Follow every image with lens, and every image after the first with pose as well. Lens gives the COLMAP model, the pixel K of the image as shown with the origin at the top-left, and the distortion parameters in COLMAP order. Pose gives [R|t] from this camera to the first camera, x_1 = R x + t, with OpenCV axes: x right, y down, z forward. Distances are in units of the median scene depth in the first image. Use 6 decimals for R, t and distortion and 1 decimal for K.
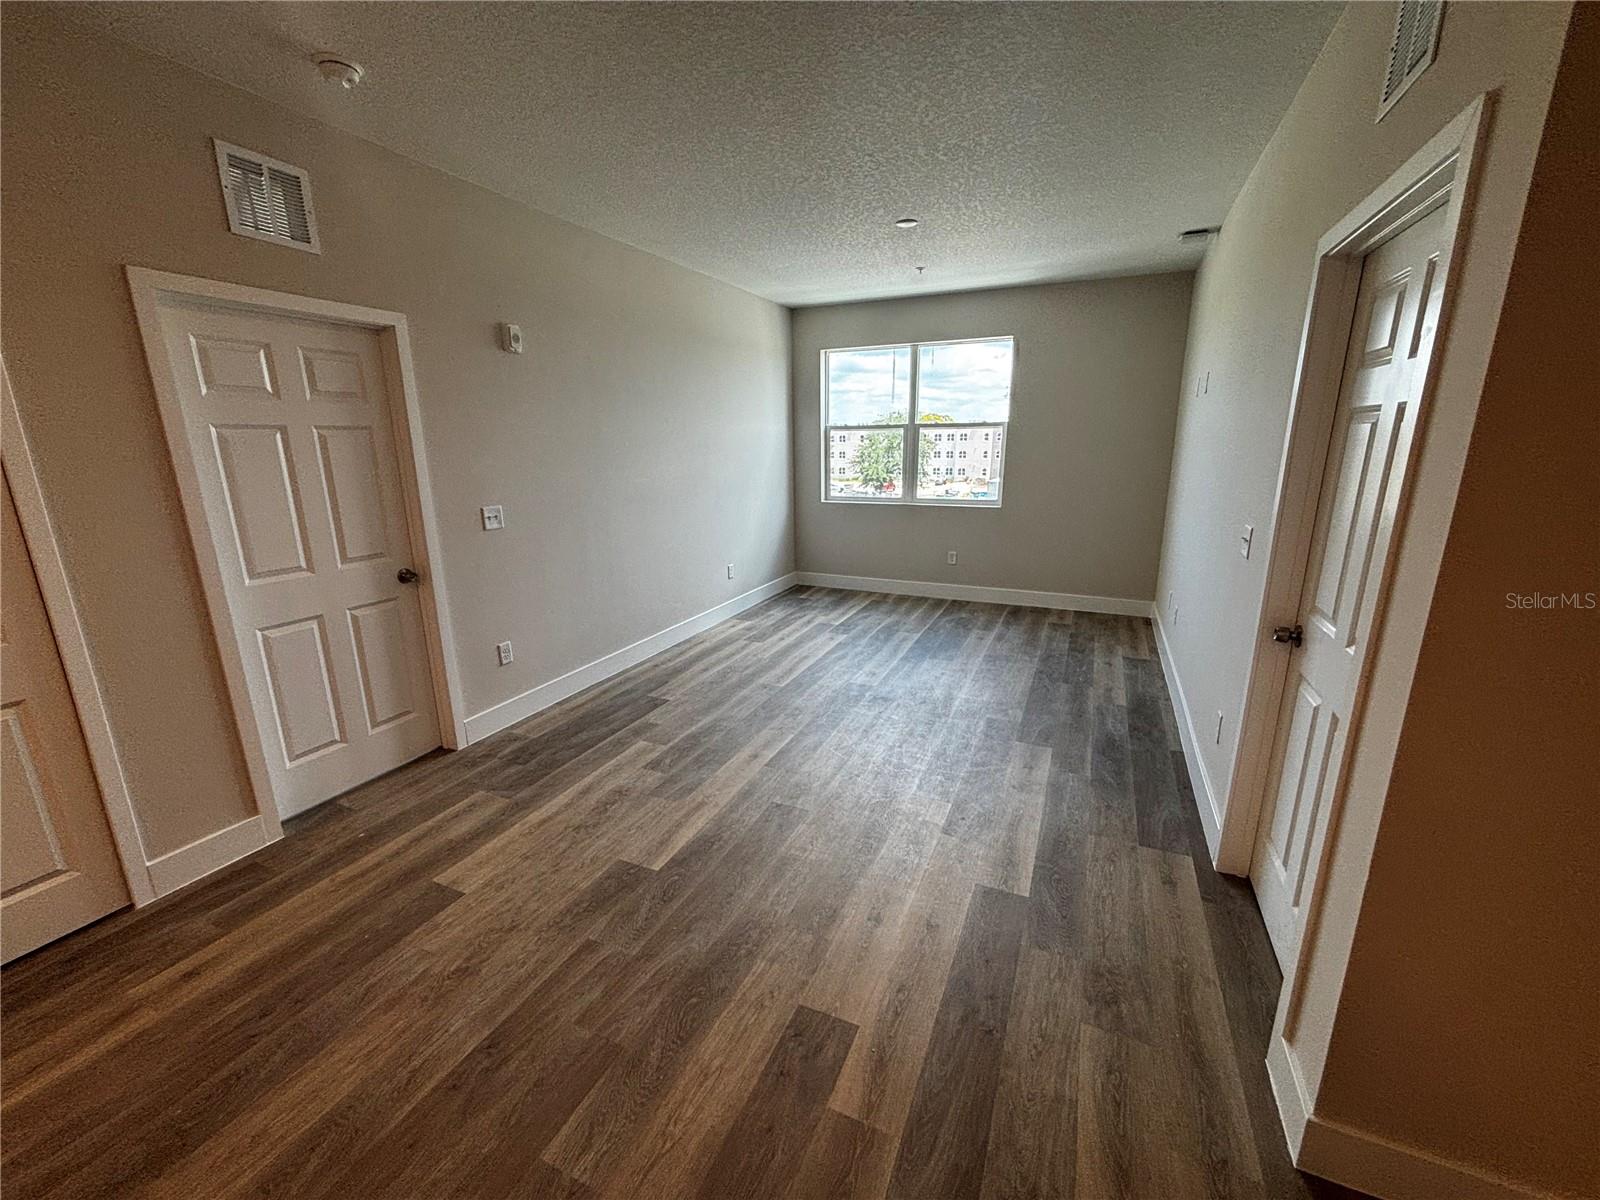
lens RADIAL K [[651.9, 0, 802.6], [0, 651.9, 600.8], [0, 0, 1]] dist [0.008089, -0.001841]
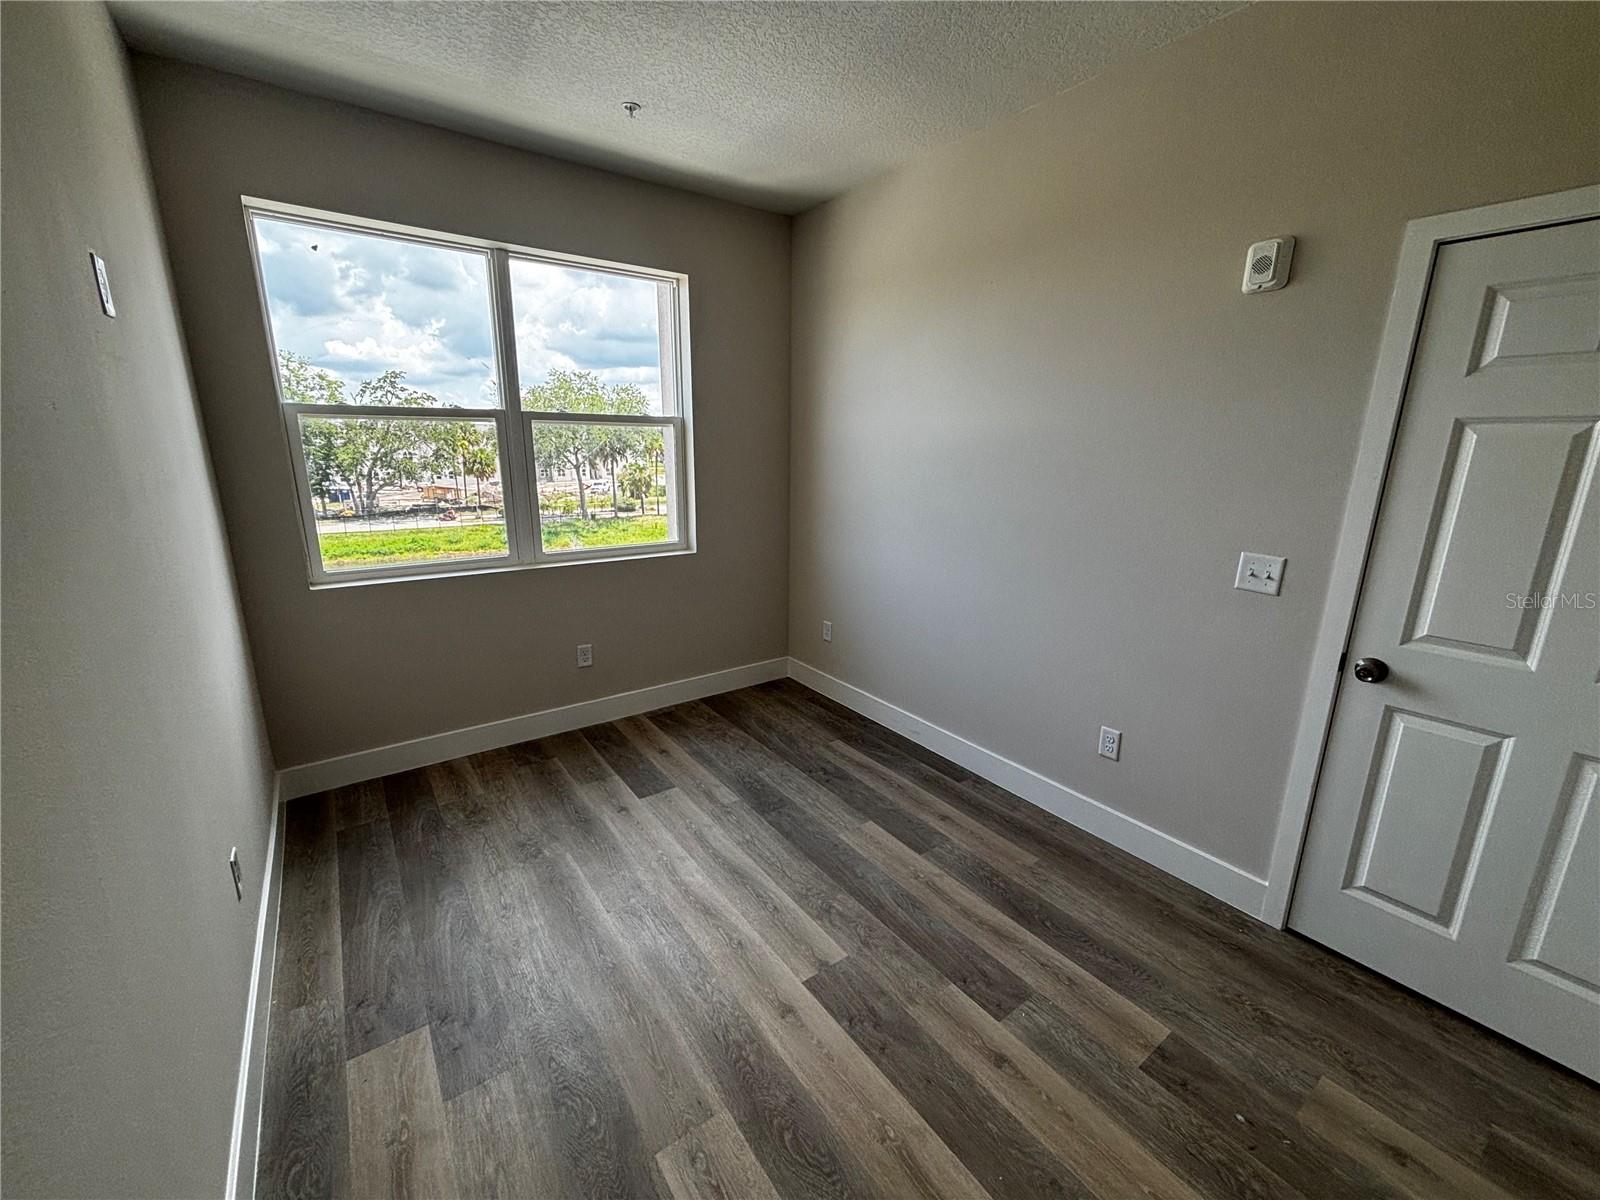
lens RADIAL K [[651.9, 0, 806.0], [0, 651.9, 597.7], [0, 0, 1]] dist [0.008089, -0.001841]
pose [[0.486618, -0.191827, 0.852294, -0.158700], [0.200384, 0.974093, 0.104831, -0.135612], [-0.850323, 0.119774, 0.512450, 0.557395]]
